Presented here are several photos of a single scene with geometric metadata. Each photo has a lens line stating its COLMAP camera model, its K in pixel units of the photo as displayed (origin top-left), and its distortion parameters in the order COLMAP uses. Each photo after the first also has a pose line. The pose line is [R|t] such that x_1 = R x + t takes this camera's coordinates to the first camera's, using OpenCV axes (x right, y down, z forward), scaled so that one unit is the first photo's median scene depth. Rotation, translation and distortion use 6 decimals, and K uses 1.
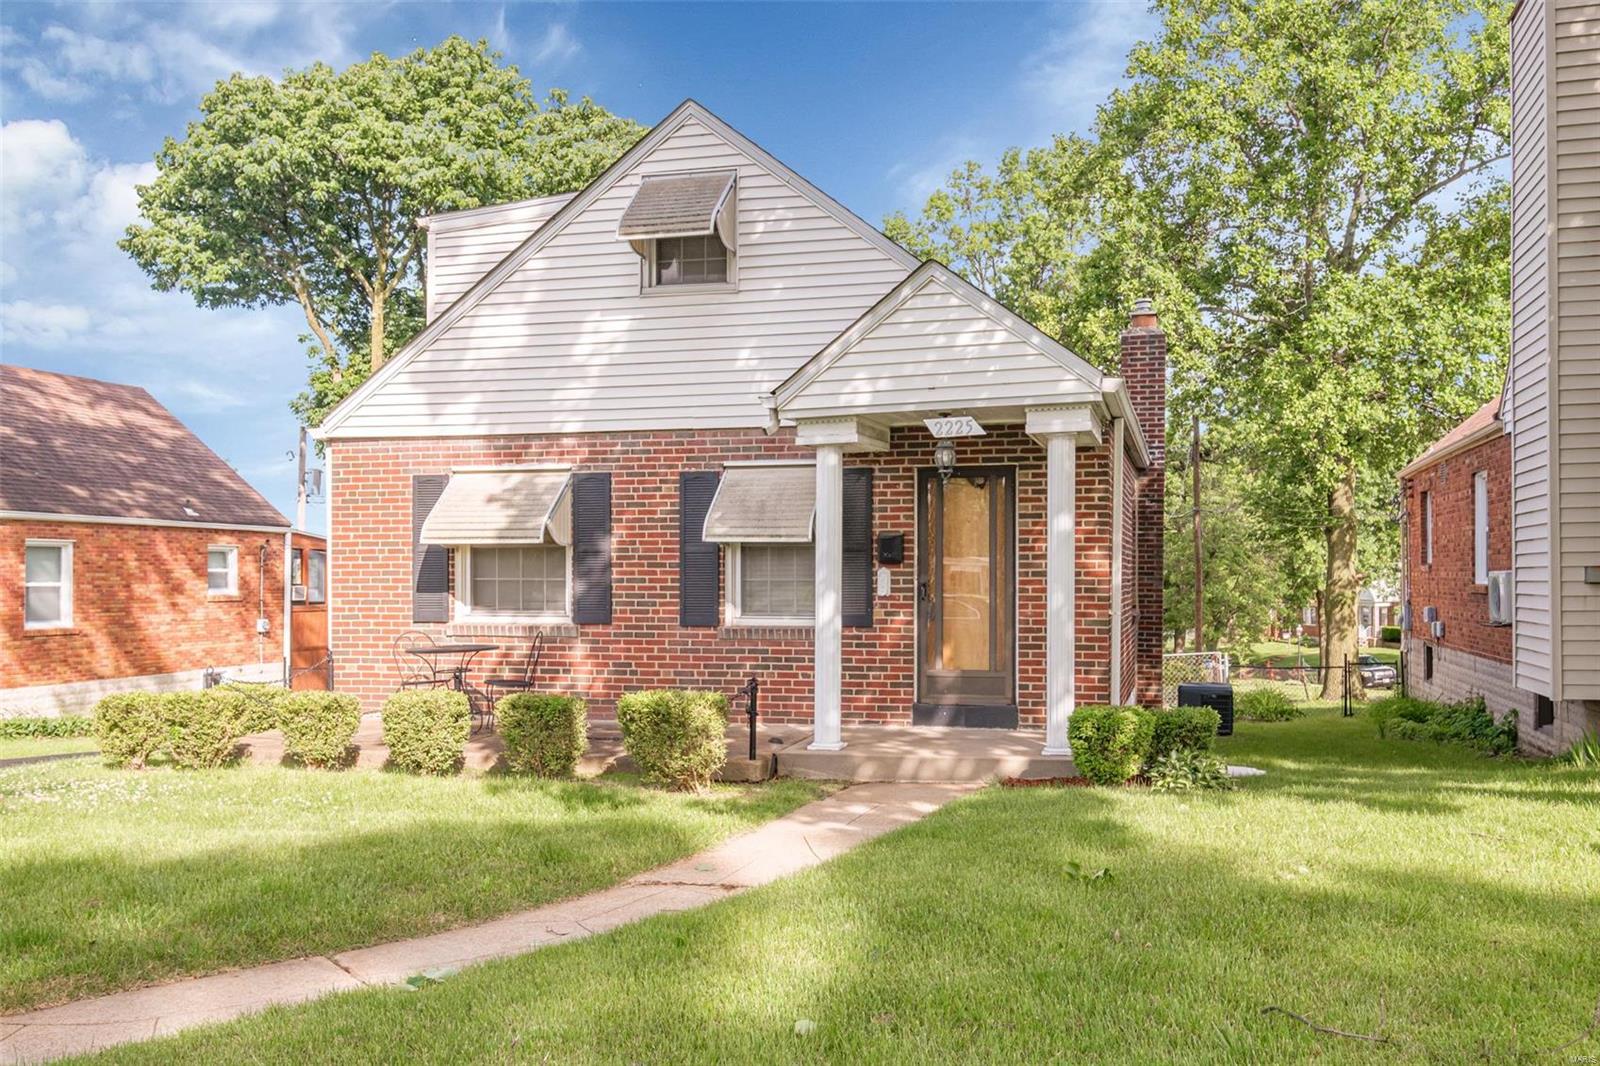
lens RADIAL K [[1379.7, 0, 823.1], [0, 1379.7, 560.7], [0, 0, 1]] dist [0.010564, 0.001271]
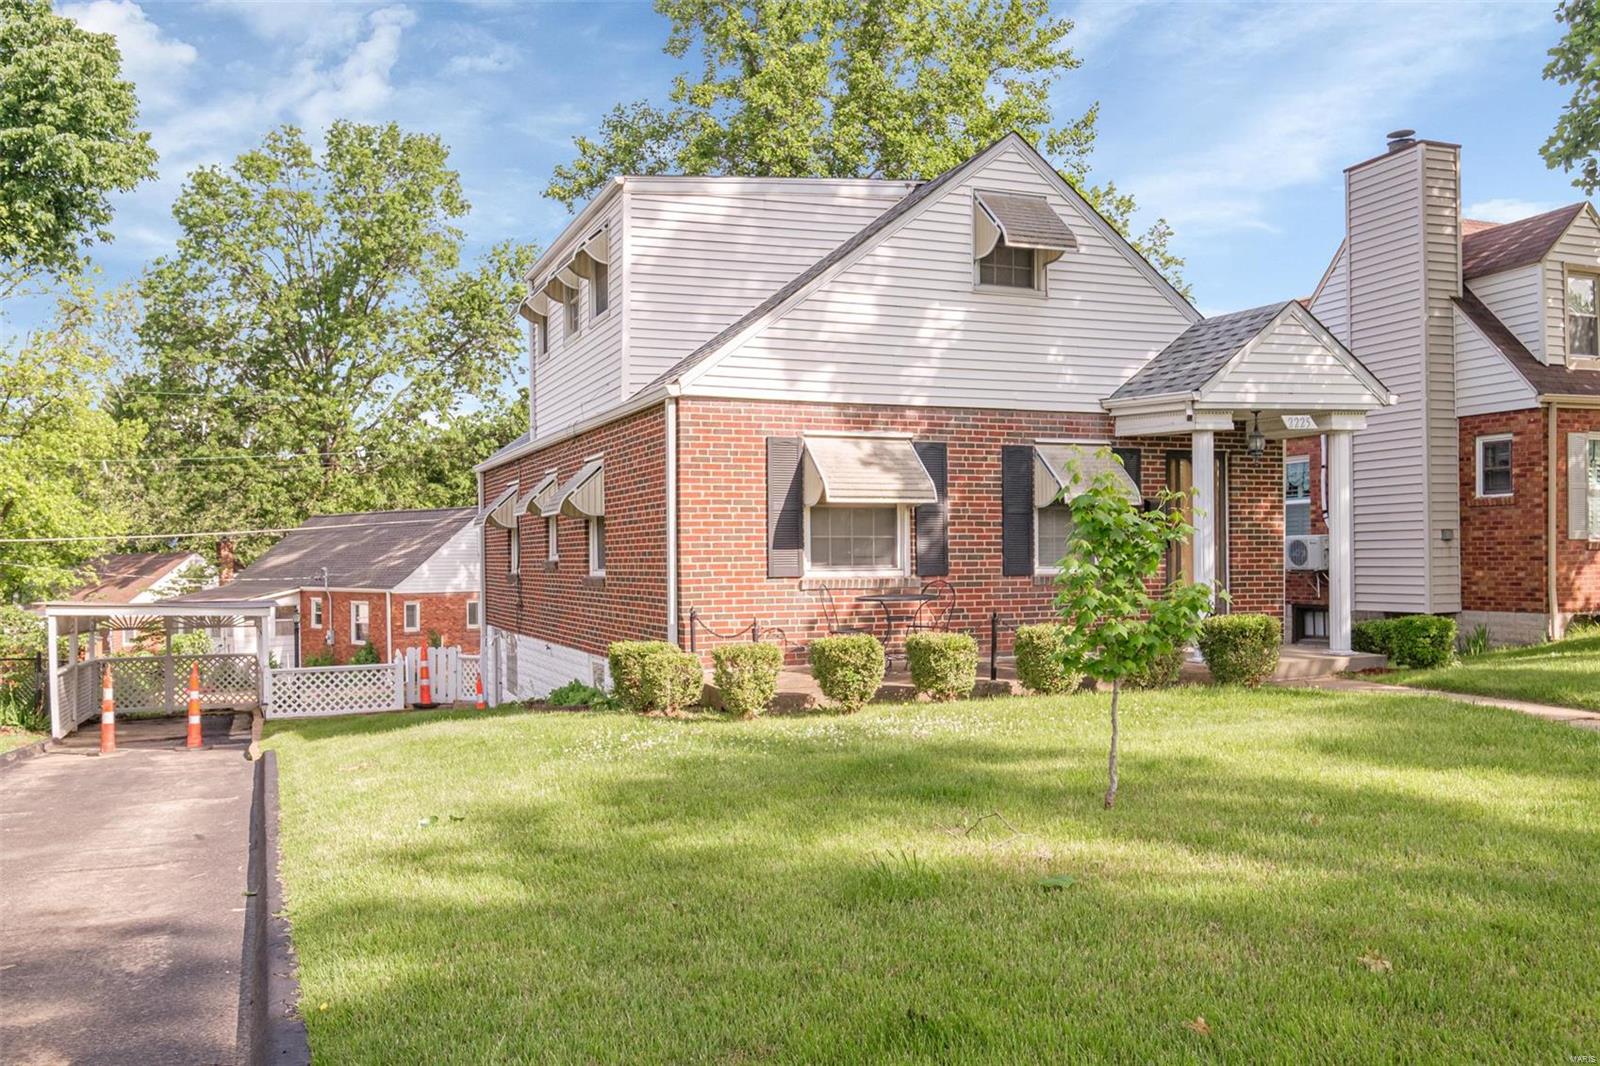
lens RADIAL K [[1379.7, 0, 789.7], [0, 1379.7, 546.2], [0, 0, 1]] dist [0.010564, 0.001271]
pose [[0.799236, -0.000531, 0.601017, -0.920594], [0.002655, 0.999993, -0.002647, 0.023732], [-0.601011, 0.003711, 0.799232, 0.160731]]
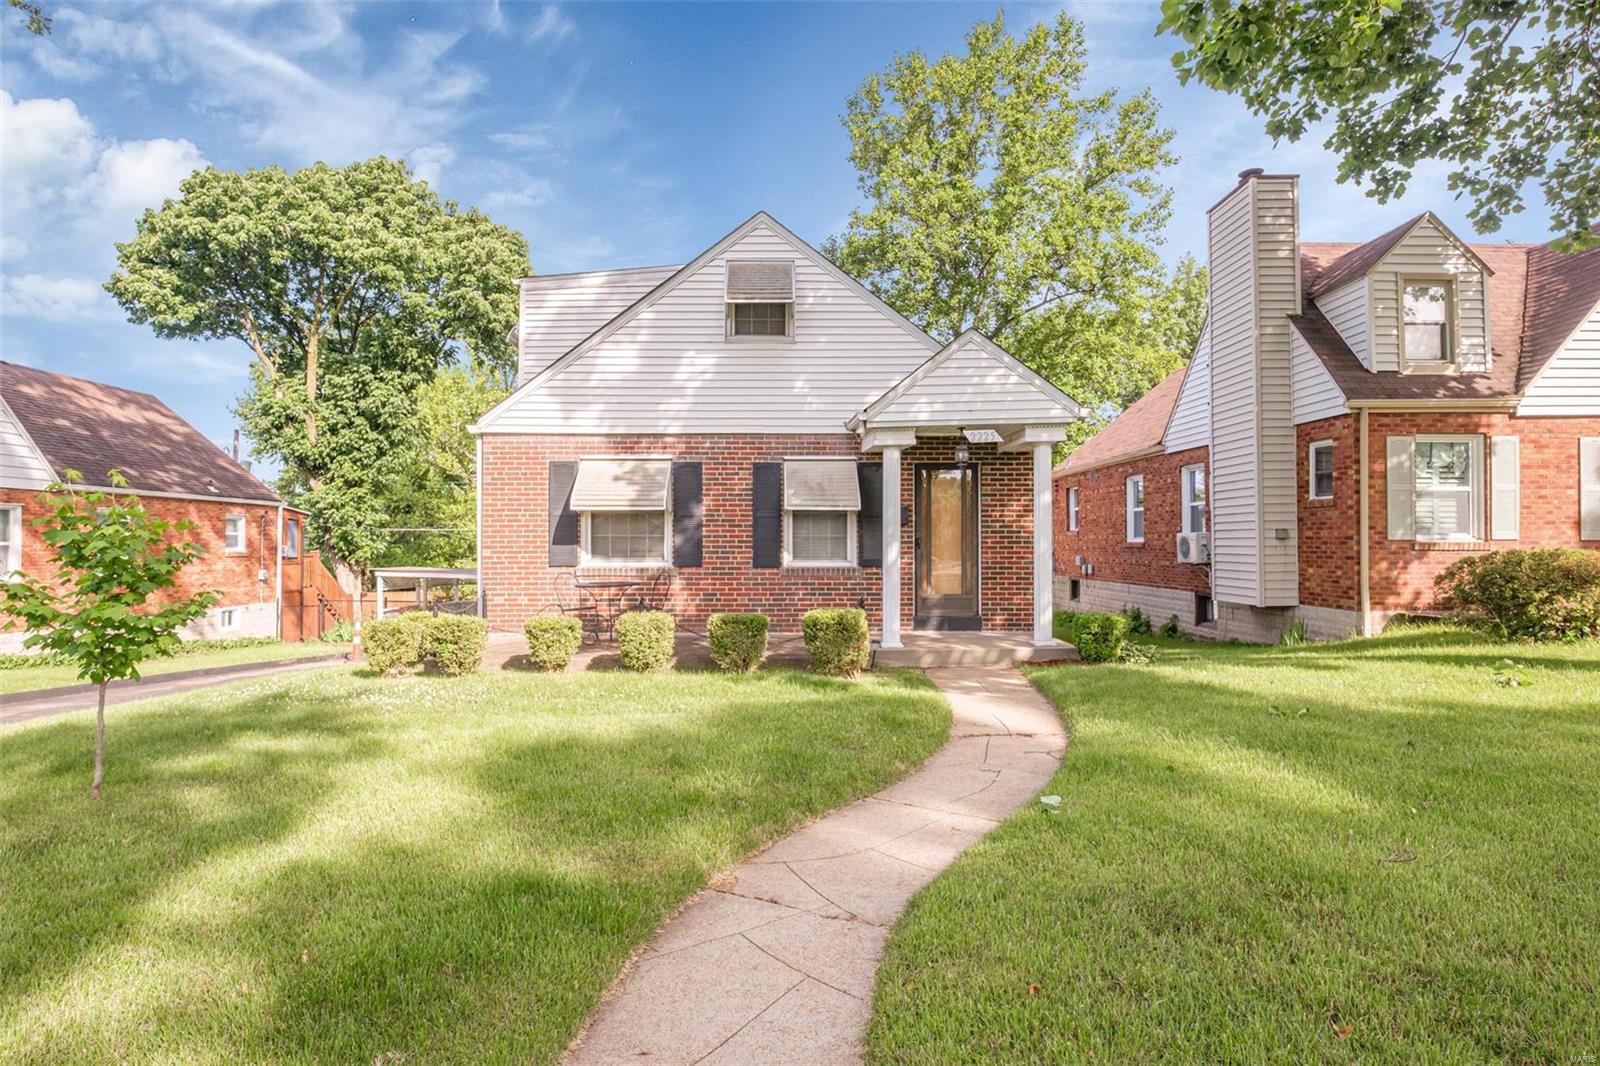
lens RADIAL K [[889.7, 0, 775.6], [0, 889.7, 522.8], [0, 0, 1]] dist [-0.002459, -0.001629]
pose [[0.967146, 0.006074, 0.254148, -0.307640], [-0.003279, 0.999929, -0.011417, 0.010253], [-0.254200, 0.010209, 0.967098, 0.074610]]
